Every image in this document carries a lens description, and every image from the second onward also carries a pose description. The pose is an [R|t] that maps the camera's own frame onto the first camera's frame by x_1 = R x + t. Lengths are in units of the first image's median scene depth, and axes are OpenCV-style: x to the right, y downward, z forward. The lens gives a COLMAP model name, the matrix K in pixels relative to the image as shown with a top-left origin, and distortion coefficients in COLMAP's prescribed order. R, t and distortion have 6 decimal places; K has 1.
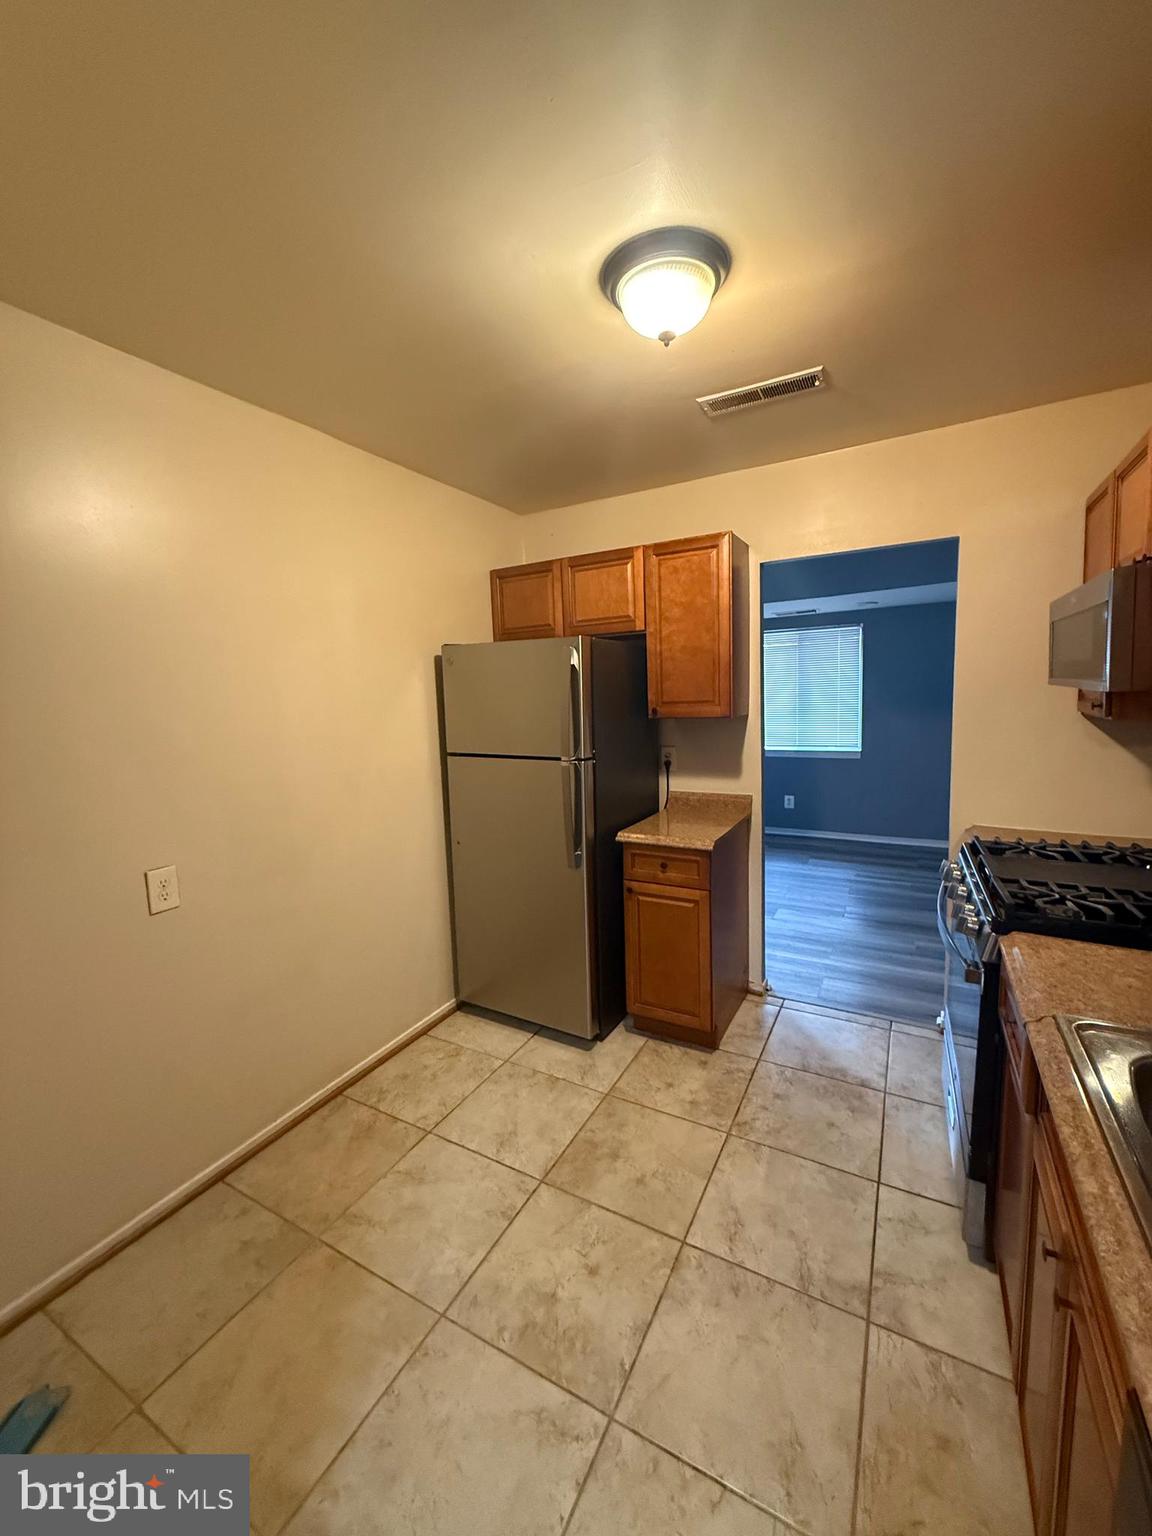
lens RADIAL K [[611.7, 0, 578.0], [0, 611.7, 763.9], [0, 0, 1]] dist [0.000517, -0.000080]
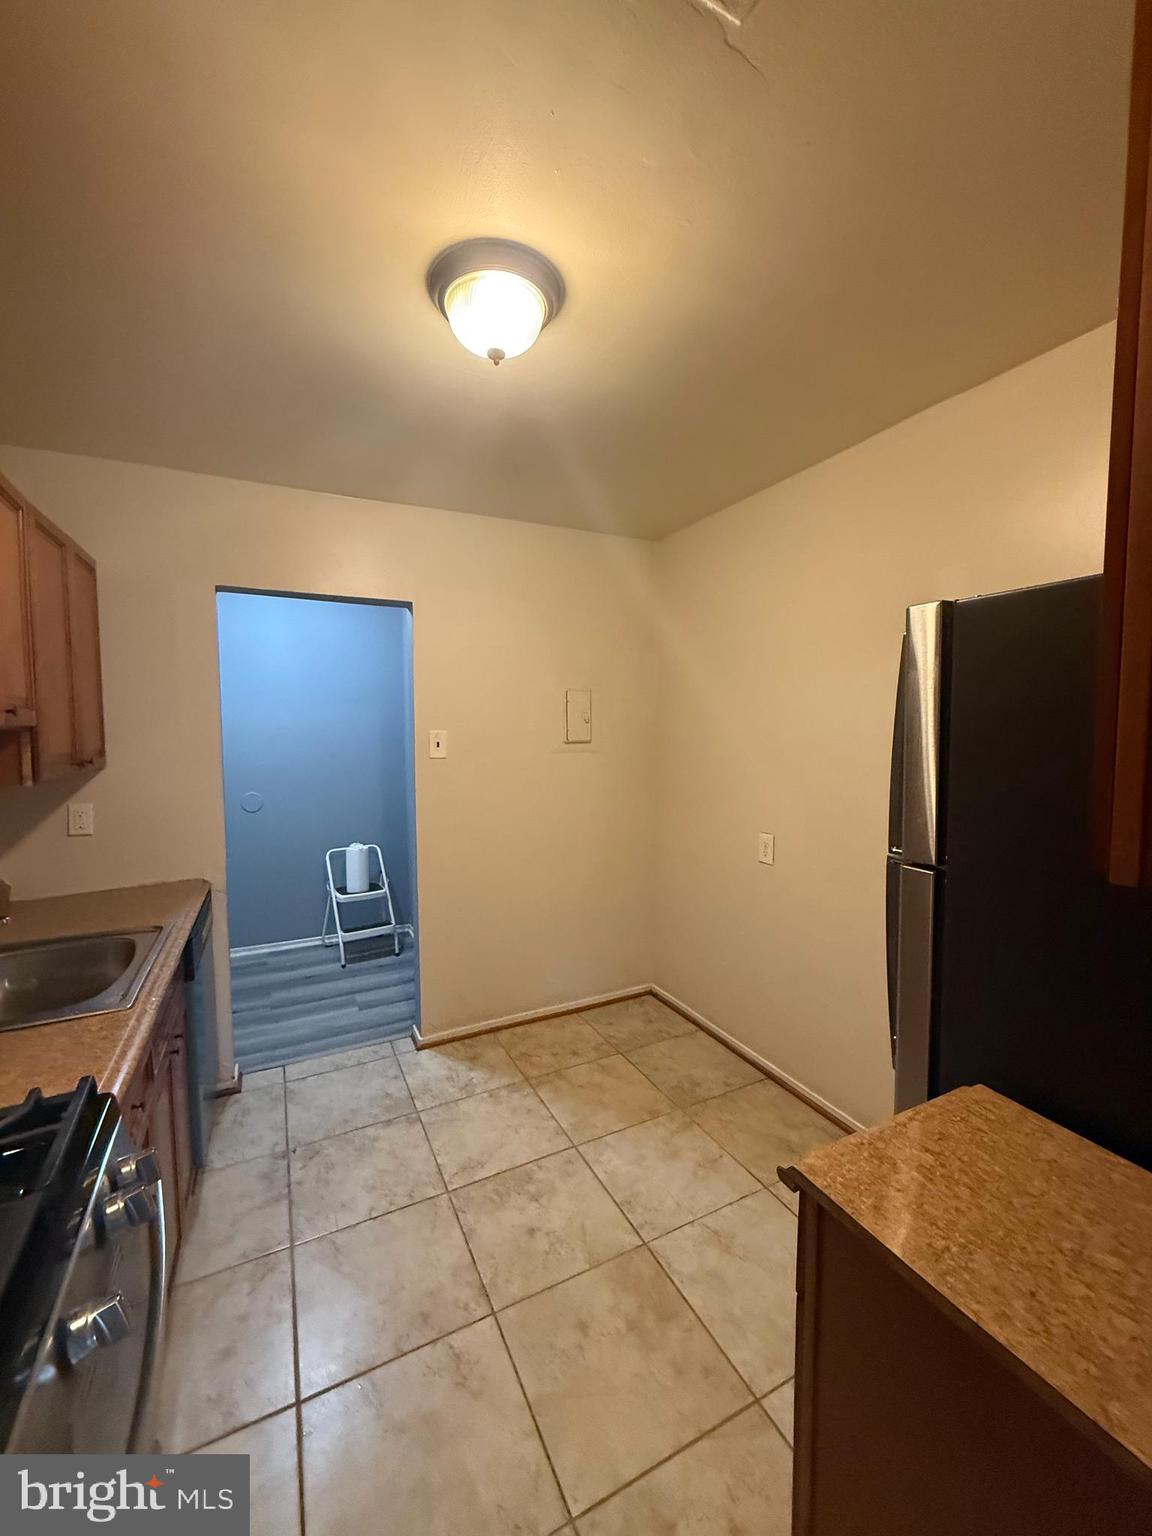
lens RADIAL K [[611.7, 0, 573.0], [0, 611.7, 762.2], [0, 0, 1]] dist [0.000517, -0.000080]
pose [[-0.573869, 0.090319, -0.813951, 0.585031], [-0.072134, 0.984462, 0.160097, -0.152596], [0.815764, 0.150588, -0.558437, 1.109489]]
